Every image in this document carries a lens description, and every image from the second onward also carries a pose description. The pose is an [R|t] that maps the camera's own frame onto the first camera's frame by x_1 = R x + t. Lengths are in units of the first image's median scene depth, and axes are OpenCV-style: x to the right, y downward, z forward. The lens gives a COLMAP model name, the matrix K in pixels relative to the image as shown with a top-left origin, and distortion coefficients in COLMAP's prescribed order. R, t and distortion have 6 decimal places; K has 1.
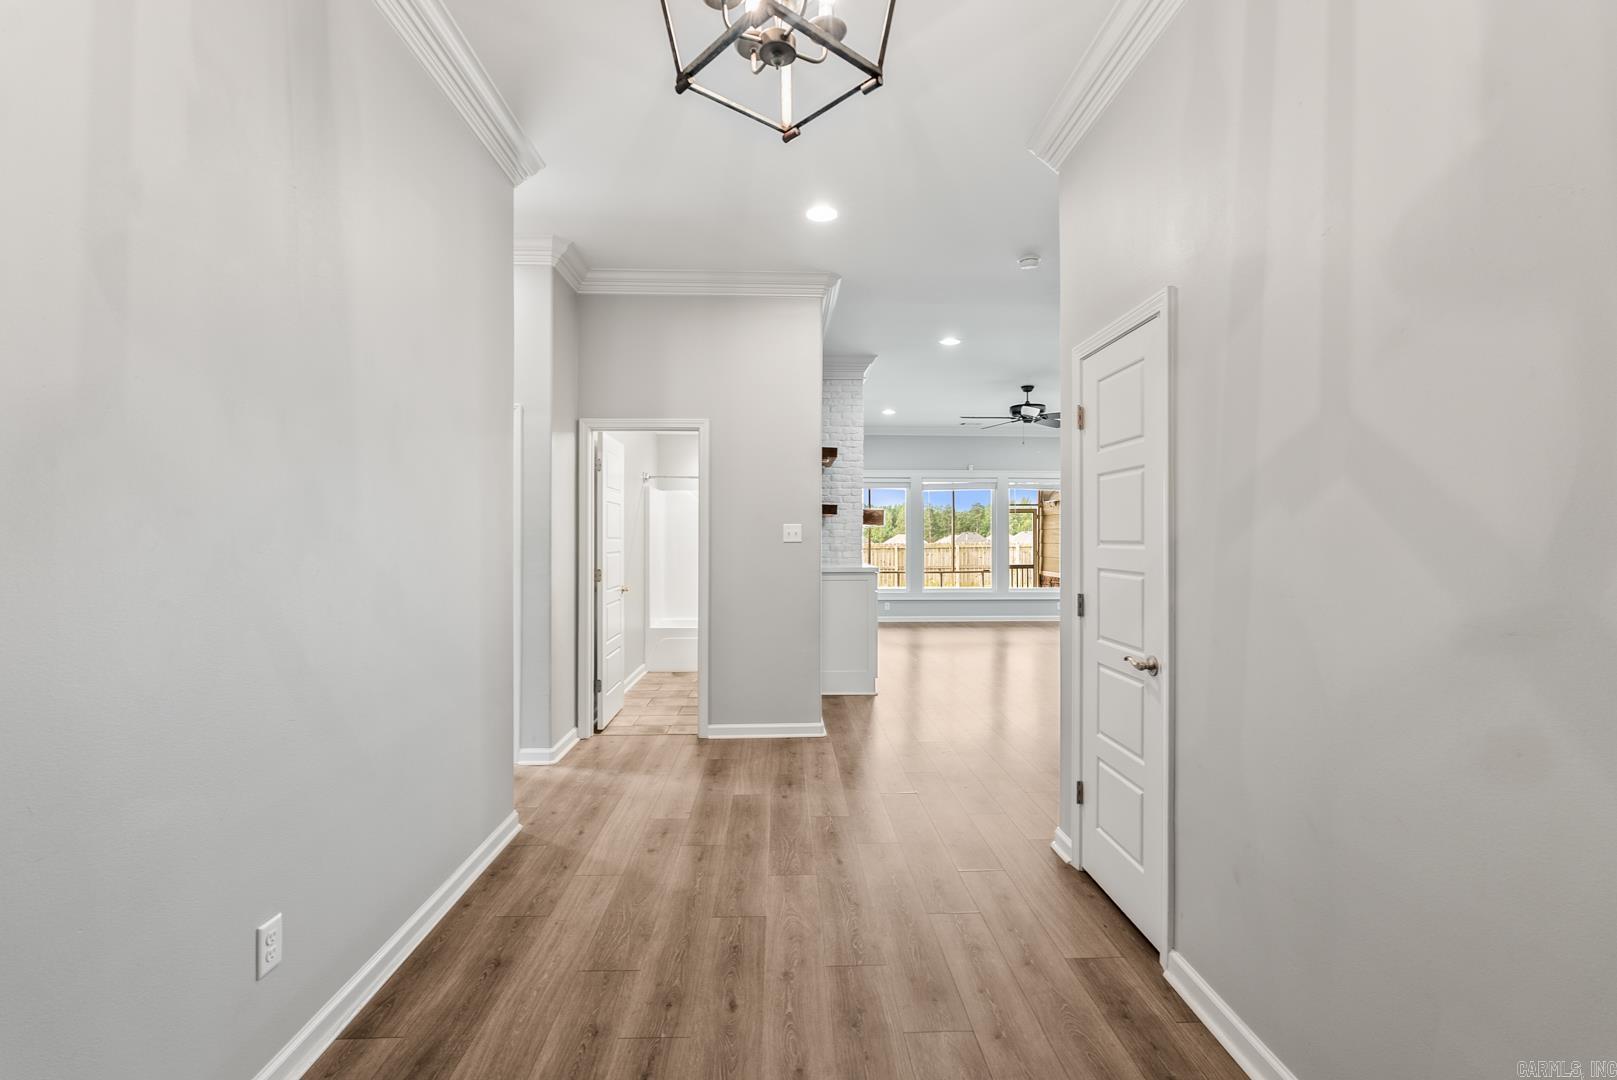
lens RADIAL K [[721.8, 0, 799.8], [0, 721.8, 538.2], [0, 0, 1]] dist [-0.009548, 0.000895]
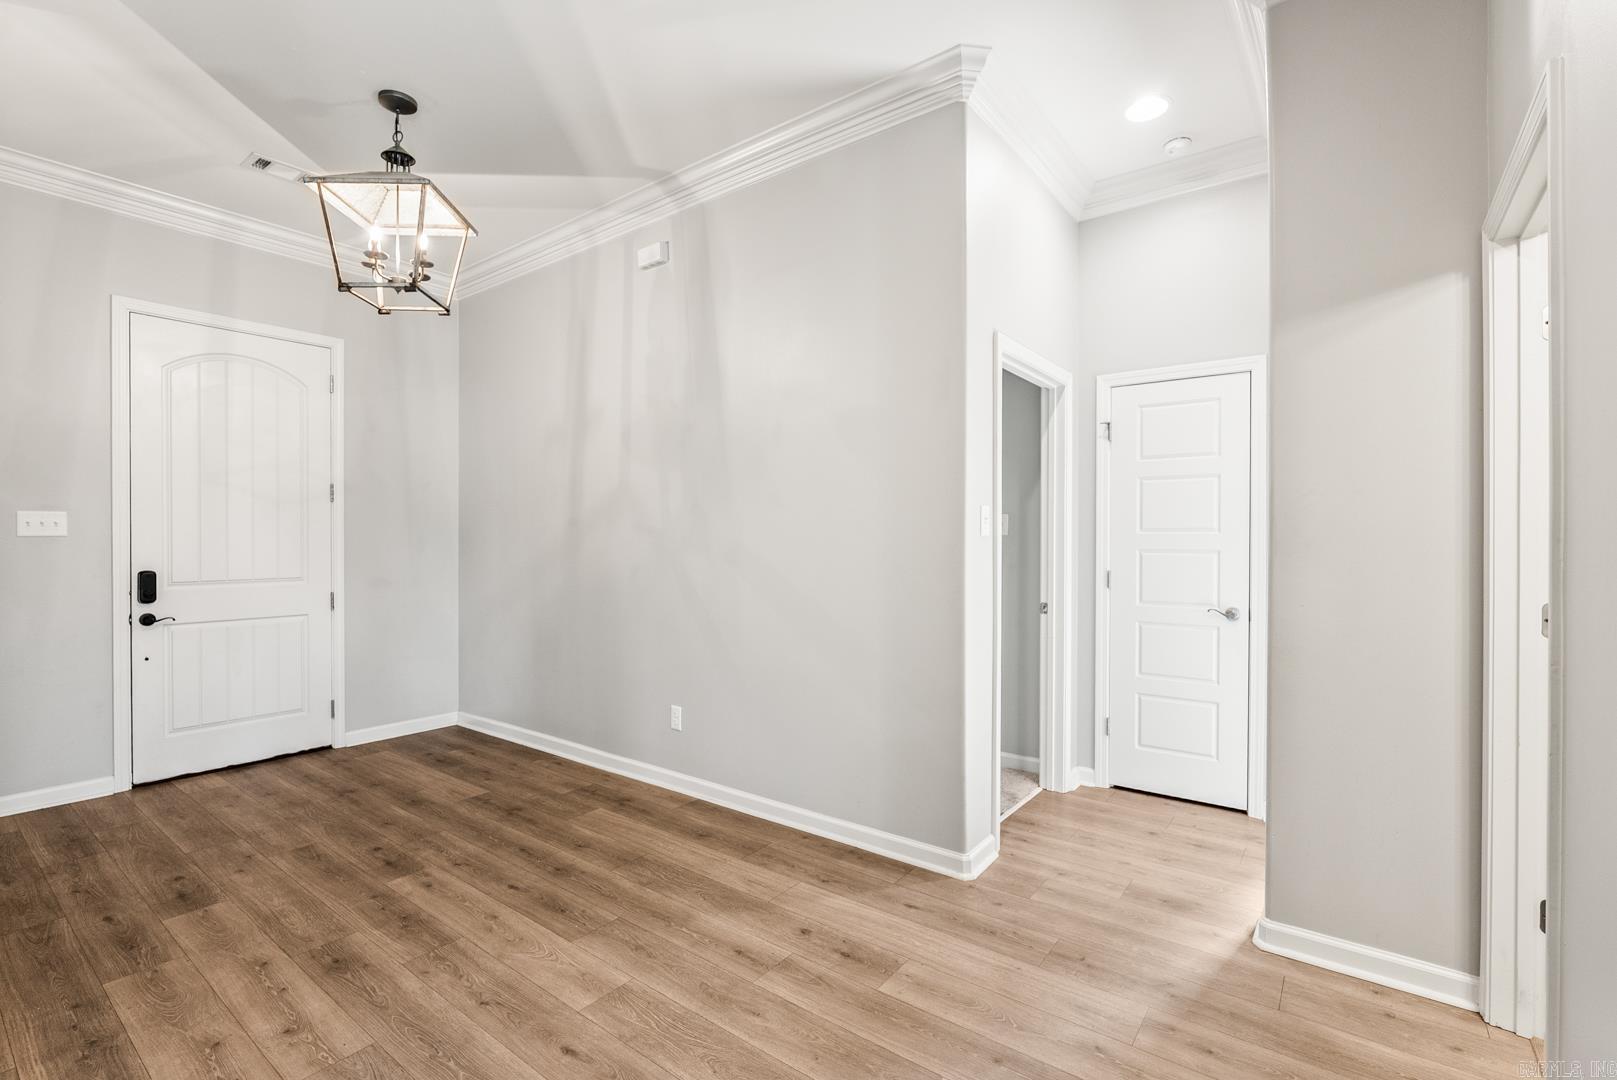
lens RADIAL K [[721.8, 0, 805.8], [0, 721.8, 542.0], [0, 0, 1]] dist [-0.009548, 0.000895]
pose [[-0.629578, 0.001750, -0.776935, 0.457814], [-0.002455, 0.999988, 0.004242, 0.023279], [0.776933, 0.004578, -0.629566, 1.767157]]
